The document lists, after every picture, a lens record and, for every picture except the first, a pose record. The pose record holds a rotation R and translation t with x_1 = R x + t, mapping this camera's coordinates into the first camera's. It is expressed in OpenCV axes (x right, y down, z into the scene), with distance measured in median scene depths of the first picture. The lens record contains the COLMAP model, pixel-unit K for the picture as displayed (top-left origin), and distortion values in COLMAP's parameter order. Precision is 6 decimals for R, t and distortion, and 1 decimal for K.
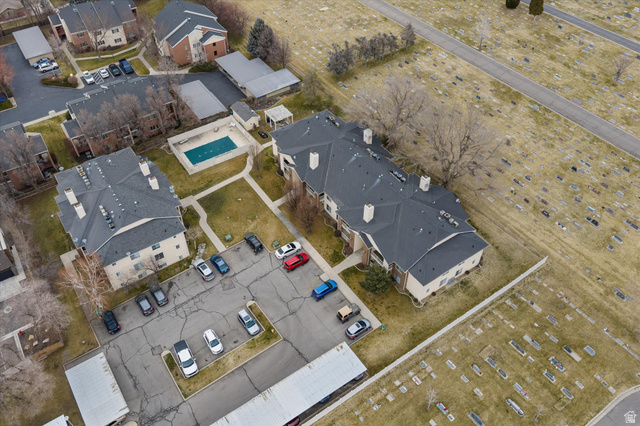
lens RADIAL K [[530.6, 0, 320.0], [0, 530.6, 213.0], [0, 0, 1]] dist [0.001144, -0.001646]
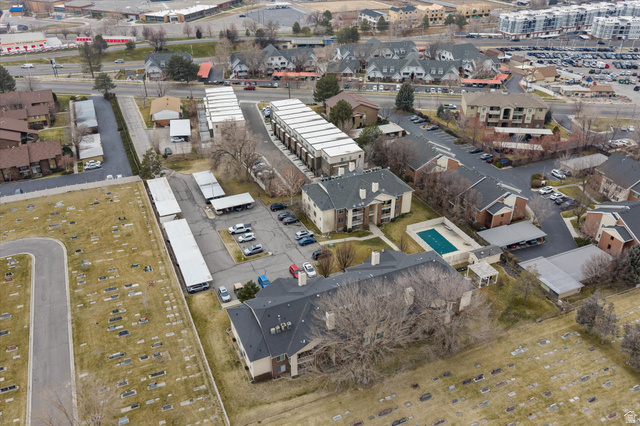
lens RADIAL K [[530.6, 0, 320.0], [0, 530.6, 213.0], [0, 0, 1]] dist [0.001144, -0.001646]
pose [[-0.177864, 0.503716, -0.845361, 0.807801], [-0.706349, 0.532772, 0.466074, -0.526739], [0.685153, 0.680018, 0.261038, 0.508372]]
